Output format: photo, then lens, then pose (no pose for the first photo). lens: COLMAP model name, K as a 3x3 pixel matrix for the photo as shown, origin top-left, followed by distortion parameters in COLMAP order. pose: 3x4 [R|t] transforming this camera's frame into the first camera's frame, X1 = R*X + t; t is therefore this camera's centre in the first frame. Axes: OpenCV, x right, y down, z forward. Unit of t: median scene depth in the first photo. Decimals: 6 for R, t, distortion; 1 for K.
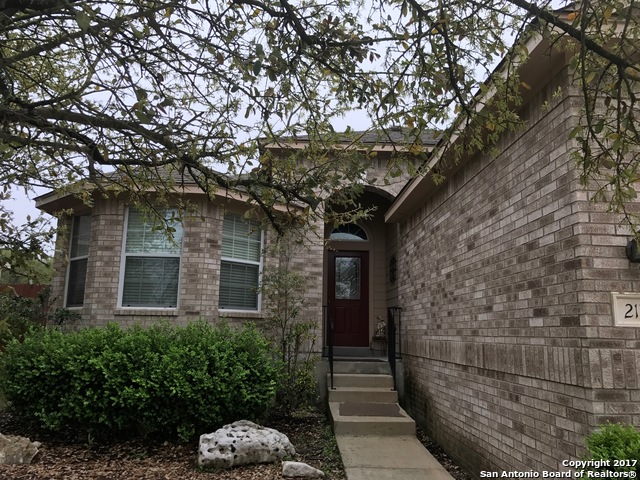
lens RADIAL K [[525.9, 0, 318.2], [0, 525.9, 237.8], [0, 0, 1]] dist [0.035860, 0.003202]
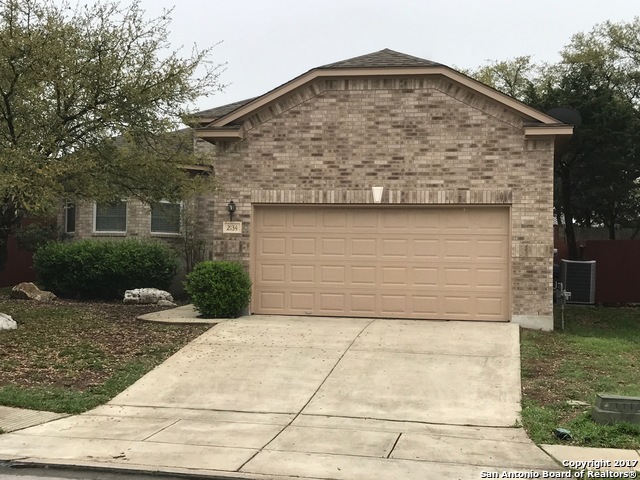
lens RADIAL K [[1113.7, 0, 320.7], [0, 1113.7, 240.4], [0, 0, 1]] dist [0.335505, 0.000000]
pose [[0.964676, -0.012098, -0.263160, 1.507014], [0.045830, 0.991419, 0.122424, -0.296835], [0.259421, -0.130161, 0.956953, -2.697782]]
